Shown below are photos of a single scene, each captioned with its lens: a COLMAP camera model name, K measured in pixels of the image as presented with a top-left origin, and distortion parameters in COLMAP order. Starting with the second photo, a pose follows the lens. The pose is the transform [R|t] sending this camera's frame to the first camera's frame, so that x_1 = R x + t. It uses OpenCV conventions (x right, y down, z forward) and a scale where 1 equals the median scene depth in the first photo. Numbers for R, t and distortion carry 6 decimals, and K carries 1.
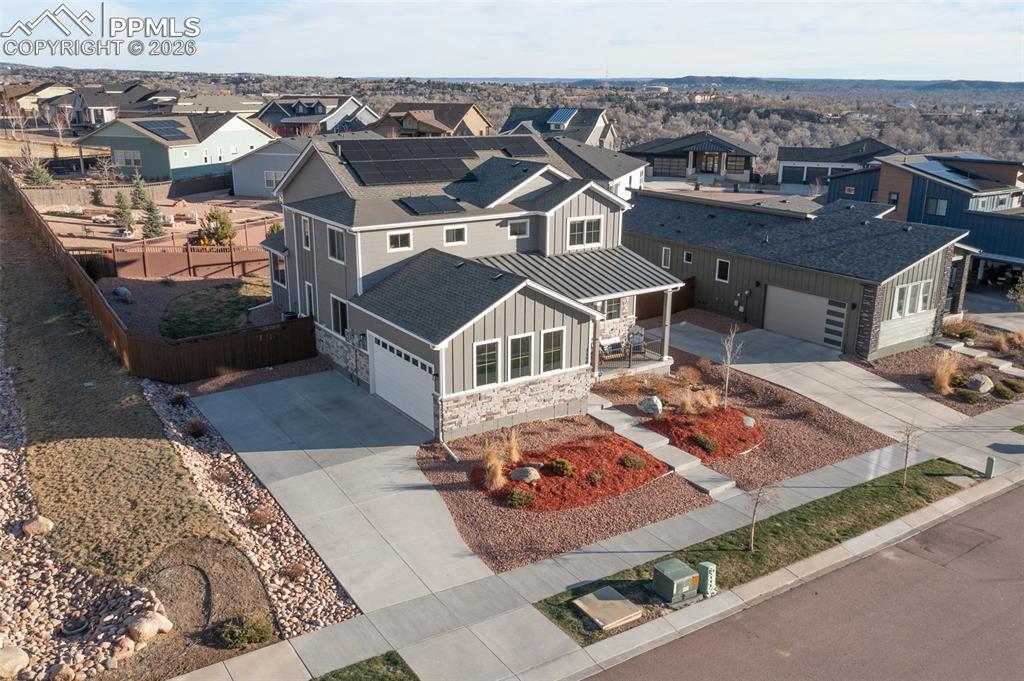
lens RADIAL K [[835.4, 0, 512.0], [0, 835.4, 340.5], [0, 0, 1]] dist [0.003249, 0.003215]
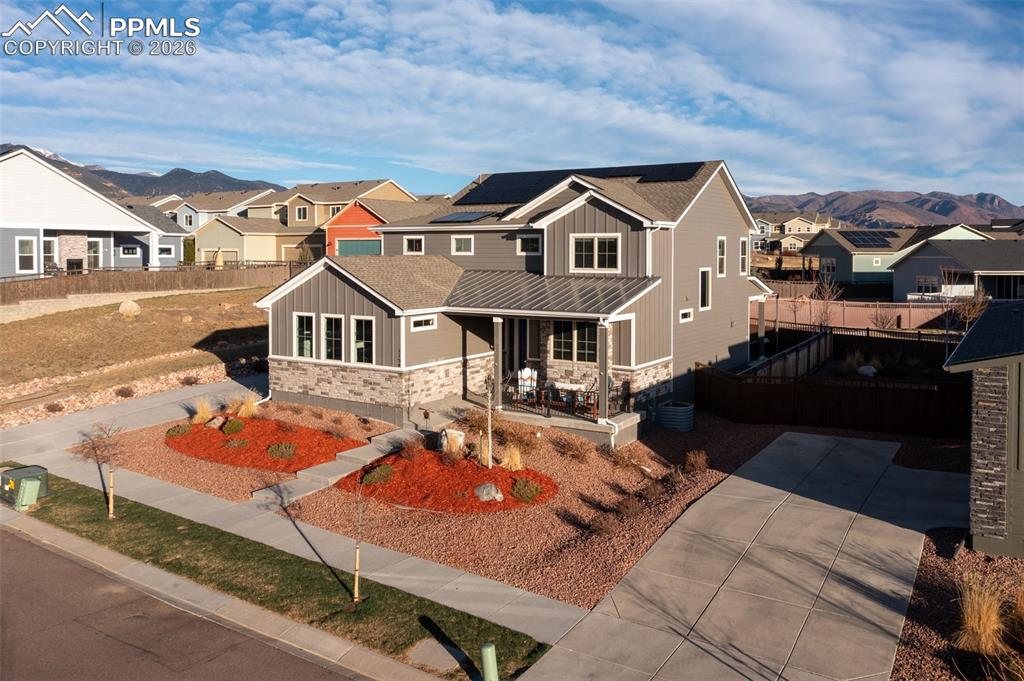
lens RADIAL K [[823.0, 0, 510.5], [0, 823.0, 273.7], [0, 0, 1]] dist [-0.005211, 0.000109]
pose [[0.402062, 0.019747, -0.915400, 0.864447], [-0.261217, 0.960692, -0.094008, -0.014773], [0.877560, 0.276915, 0.391416, 0.677708]]
